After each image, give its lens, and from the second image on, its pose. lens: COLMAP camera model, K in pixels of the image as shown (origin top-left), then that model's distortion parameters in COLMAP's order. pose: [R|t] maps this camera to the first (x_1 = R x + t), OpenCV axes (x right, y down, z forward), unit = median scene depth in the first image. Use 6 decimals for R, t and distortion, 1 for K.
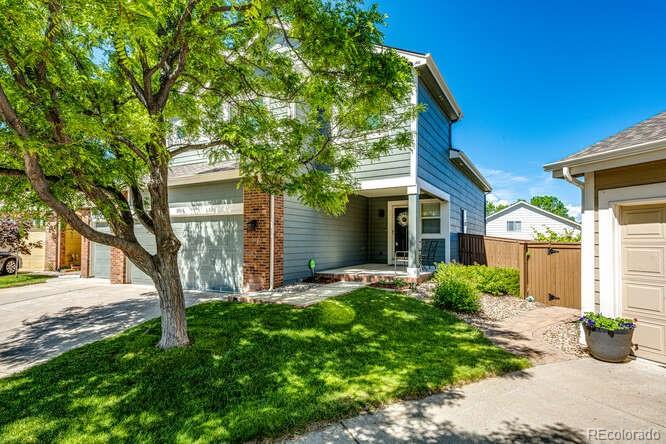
lens RADIAL K [[348.5, 0, 333.0], [0, 348.5, 222.0], [0, 0, 1]] dist [0.003358, 0.000193]
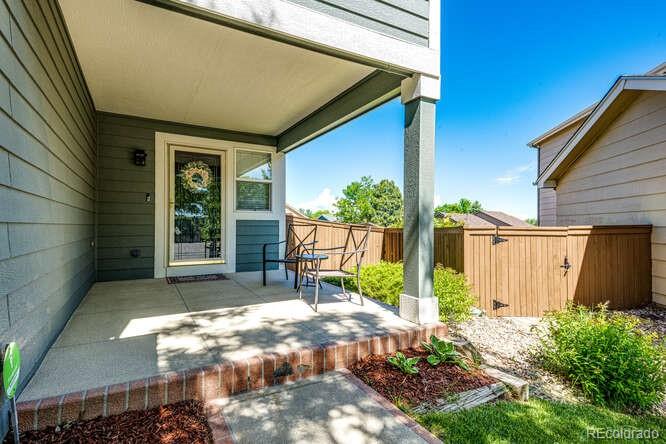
lens RADIAL K [[348.5, 0, 333.0], [0, 348.5, 222.0], [0, 0, 1]] dist [0.003358, 0.000193]
pose [[0.524897, 0.006984, 0.851137, -0.095489], [-0.048182, 0.998607, 0.021519, 0.032398], [-0.849801, -0.052305, 0.524502, 0.596263]]
